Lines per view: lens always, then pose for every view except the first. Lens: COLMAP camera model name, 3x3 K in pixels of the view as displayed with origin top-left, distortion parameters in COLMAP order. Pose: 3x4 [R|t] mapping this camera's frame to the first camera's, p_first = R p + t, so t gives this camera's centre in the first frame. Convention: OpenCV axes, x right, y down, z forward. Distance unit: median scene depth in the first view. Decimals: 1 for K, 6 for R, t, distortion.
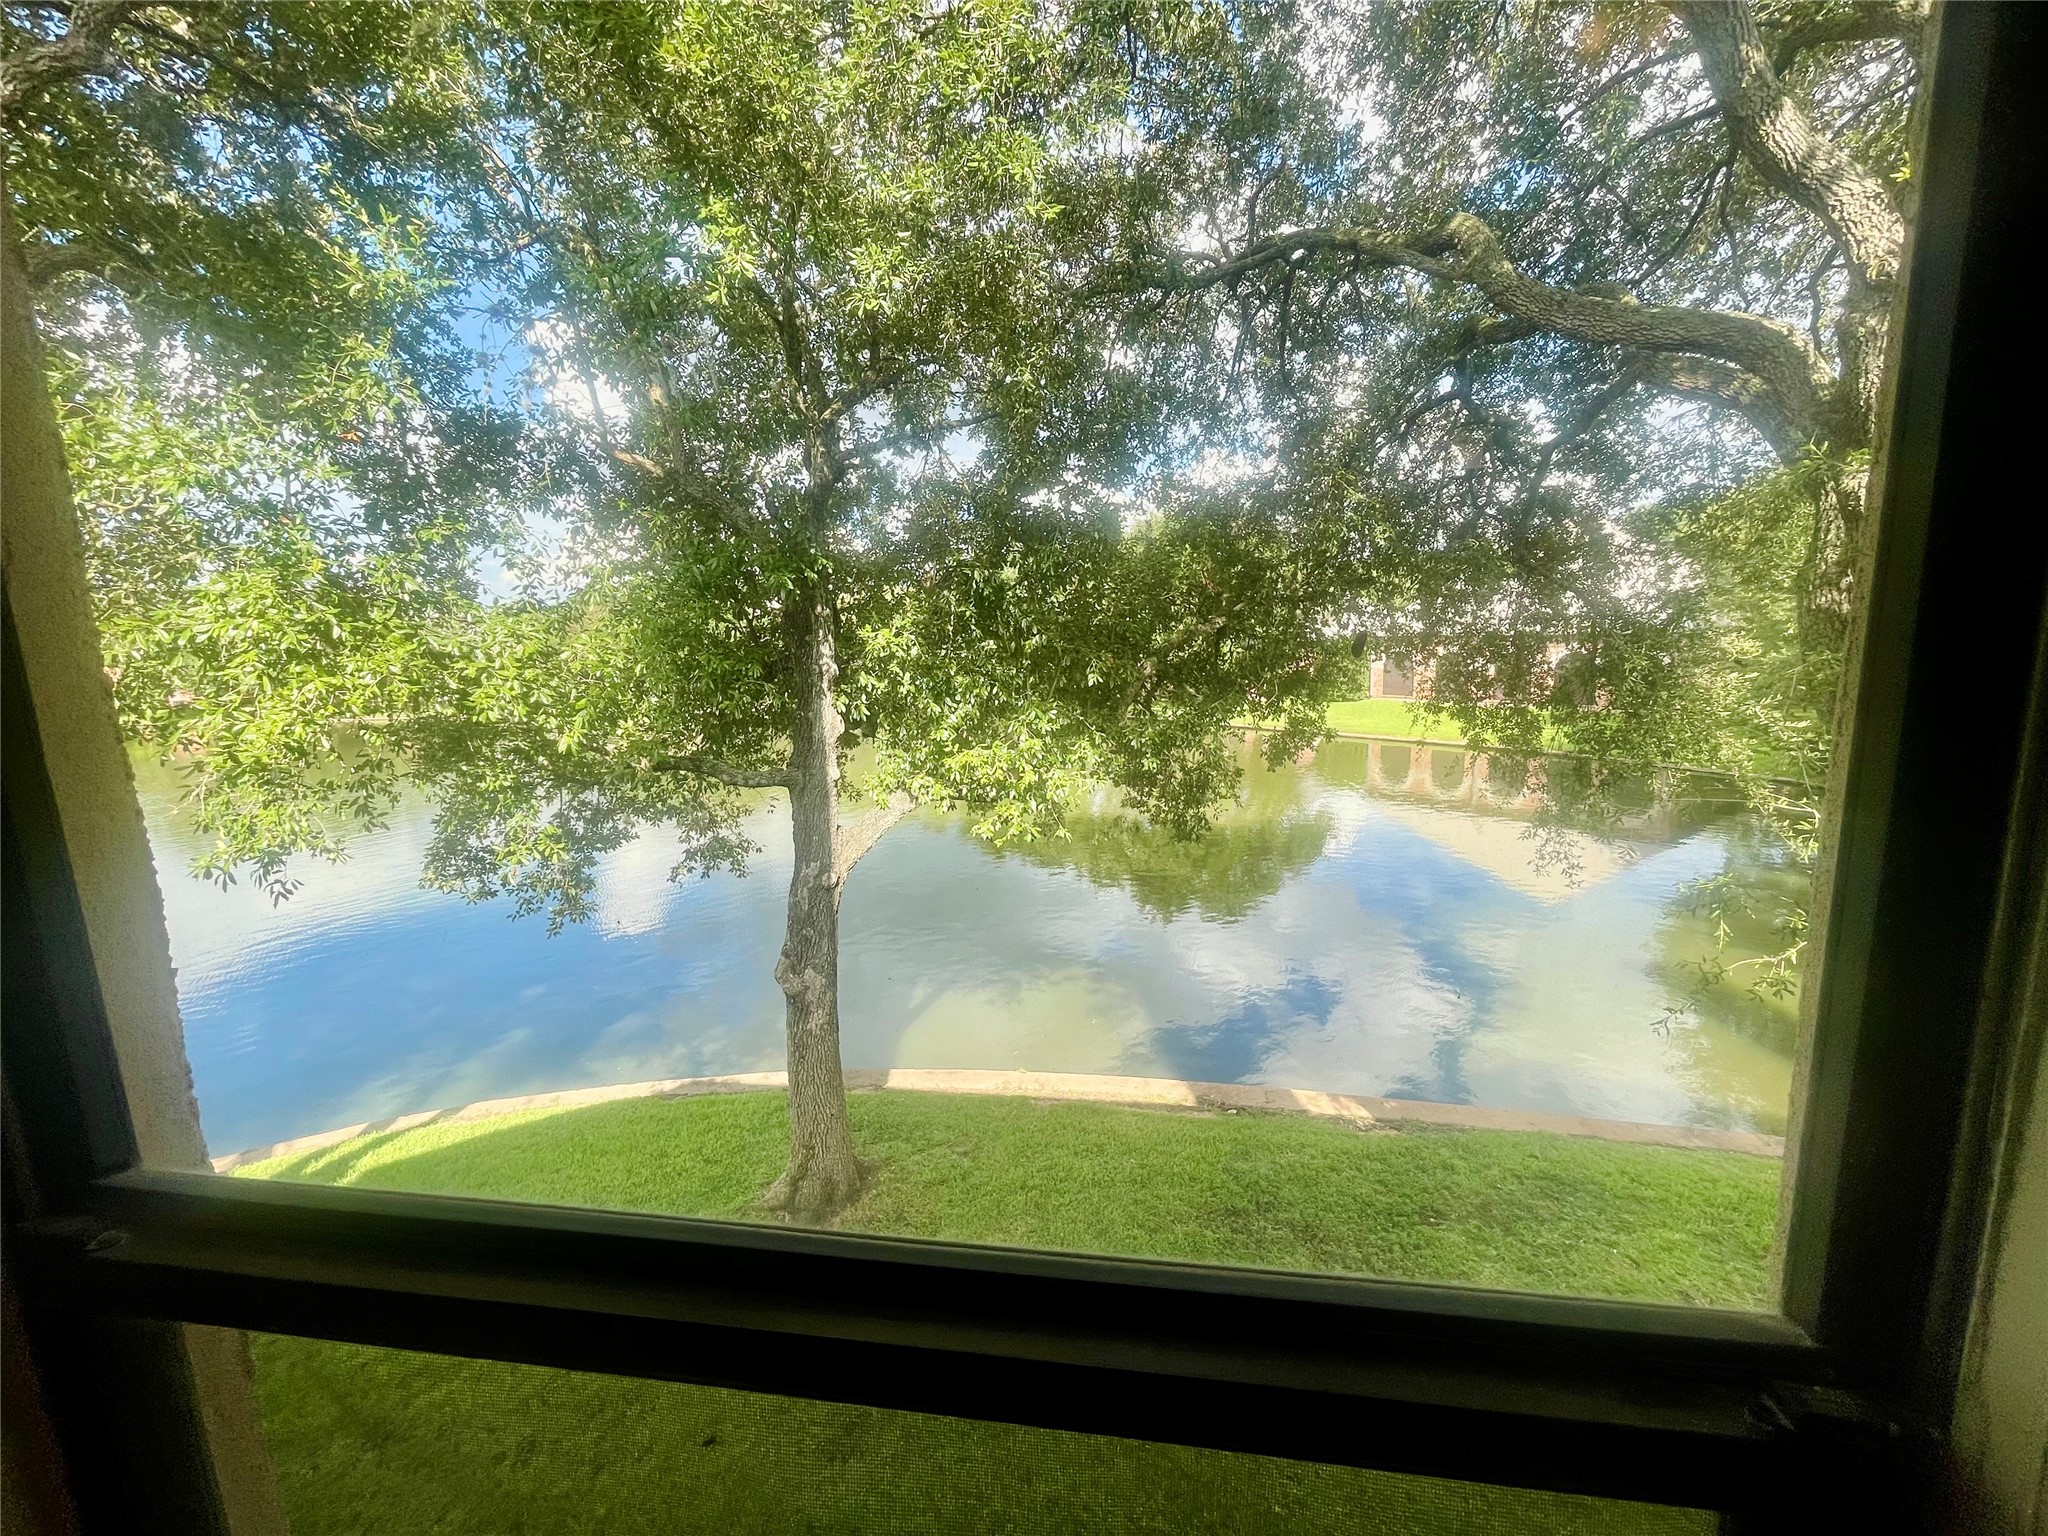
lens RADIAL K [[839.8, 0, 1065.9], [0, 839.8, 764.2], [0, 0, 1]] dist [-0.027017, 0.014421]
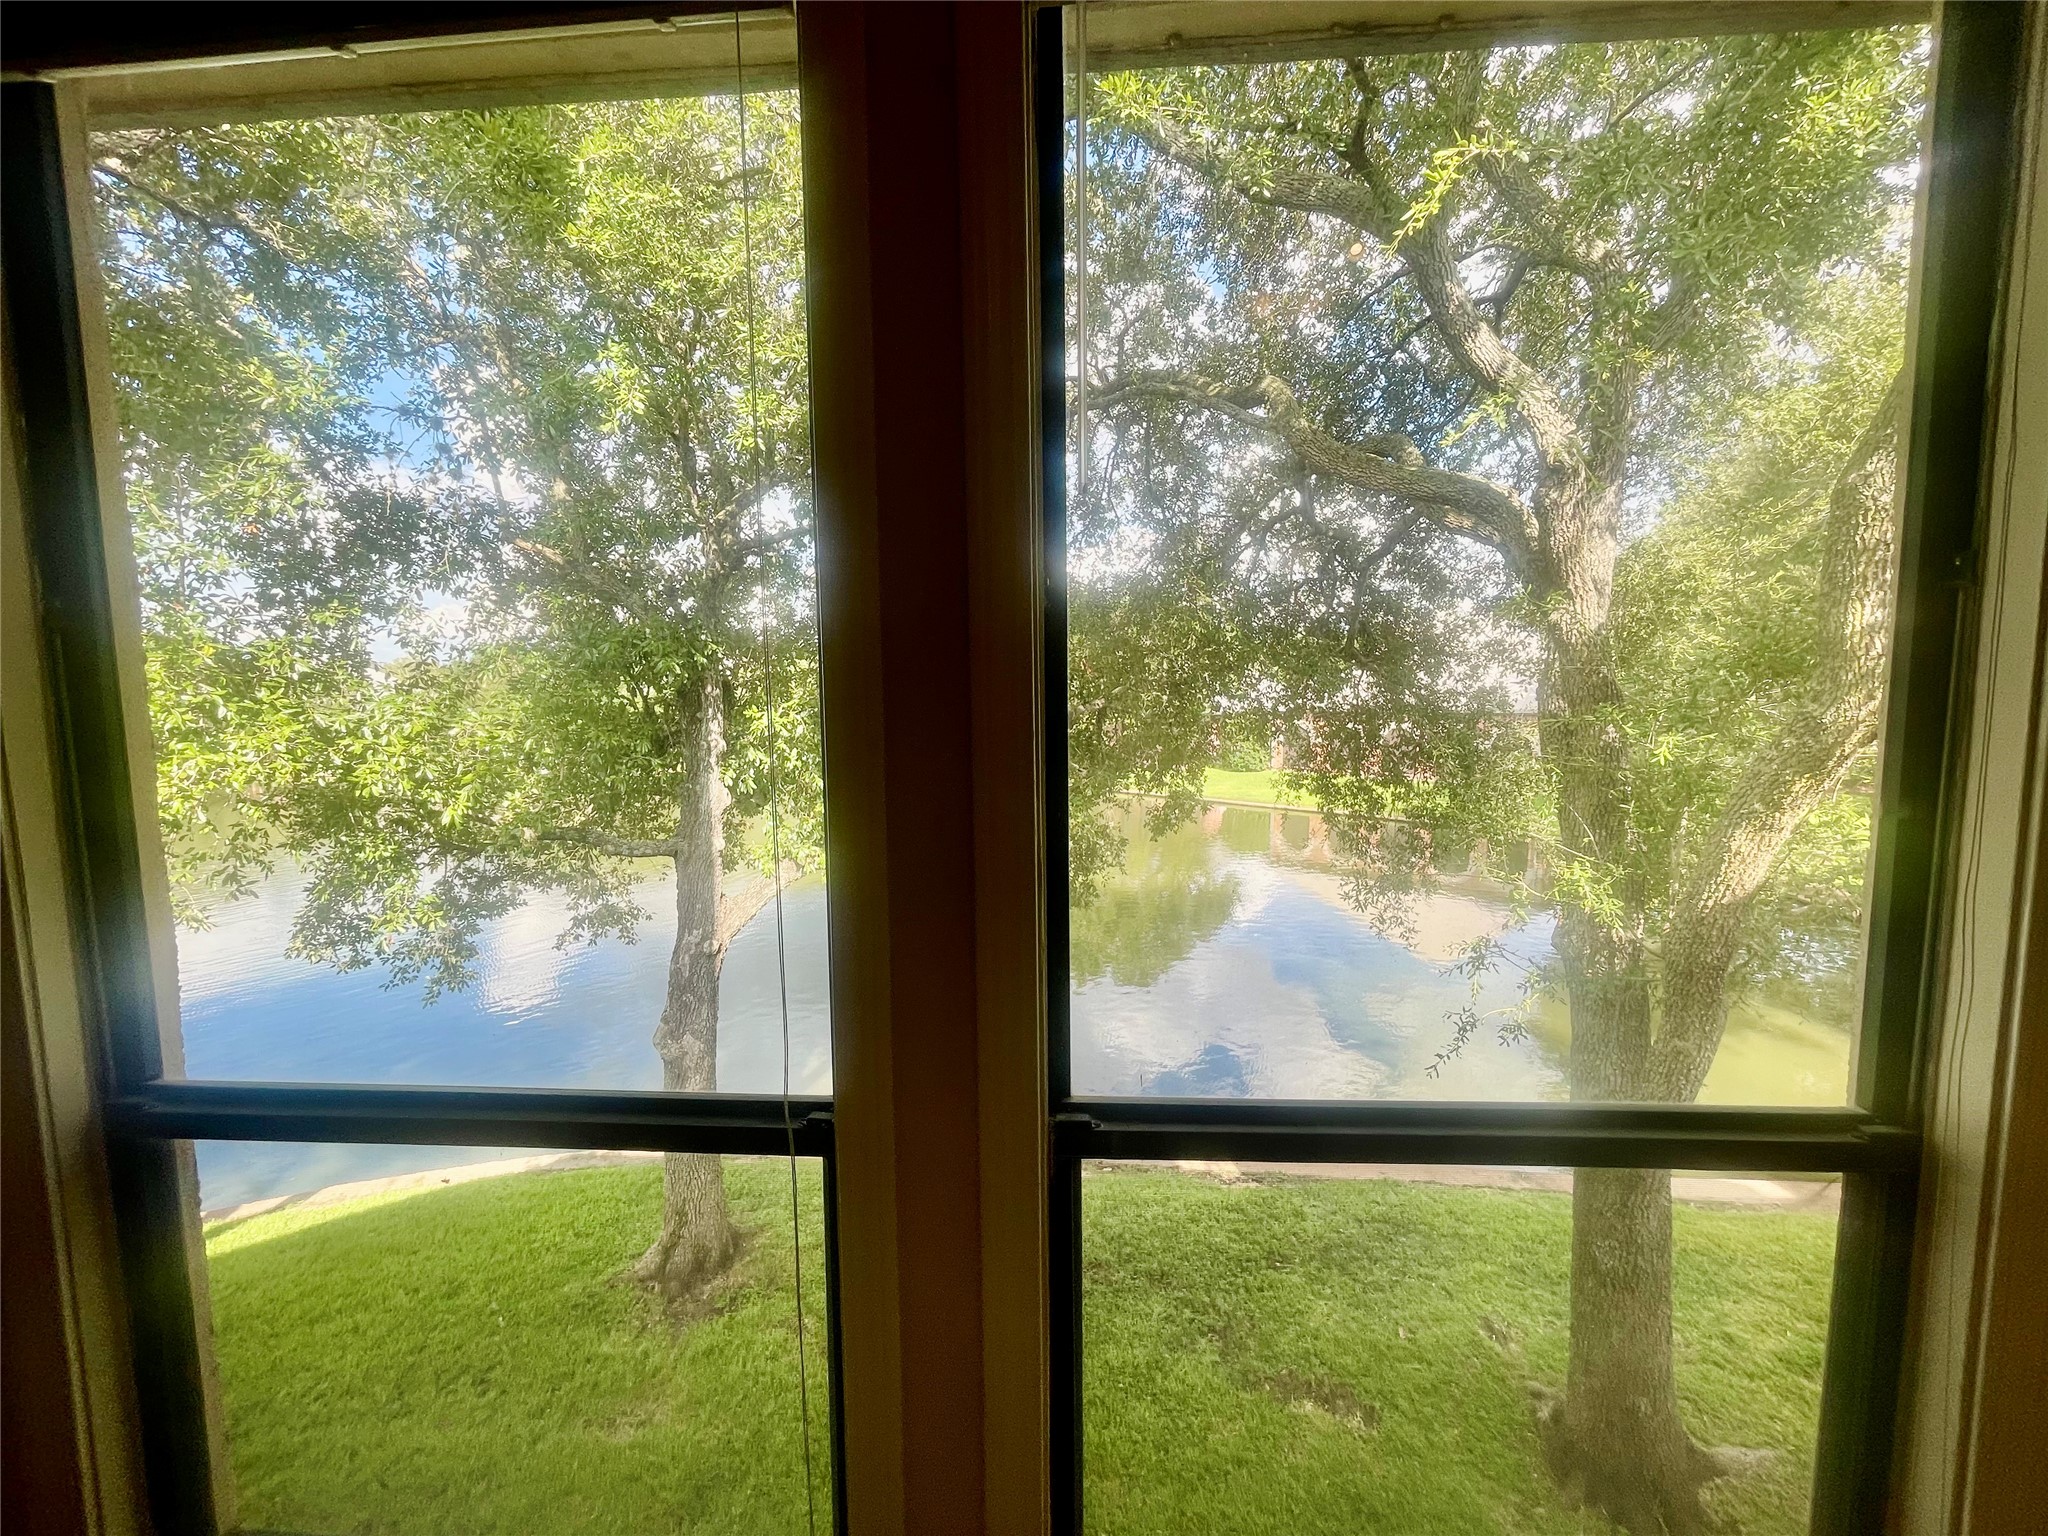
lens RADIAL K [[839.8, 0, 1065.9], [0, 839.8, 764.2], [0, 0, 1]] dist [-0.027017, 0.014421]
pose [[0.996098, 0.012416, 0.087377, 0.062535], [-0.005702, 0.997040, -0.076671, -0.010648], [-0.088070, 0.075874, 0.993220, -0.086858]]
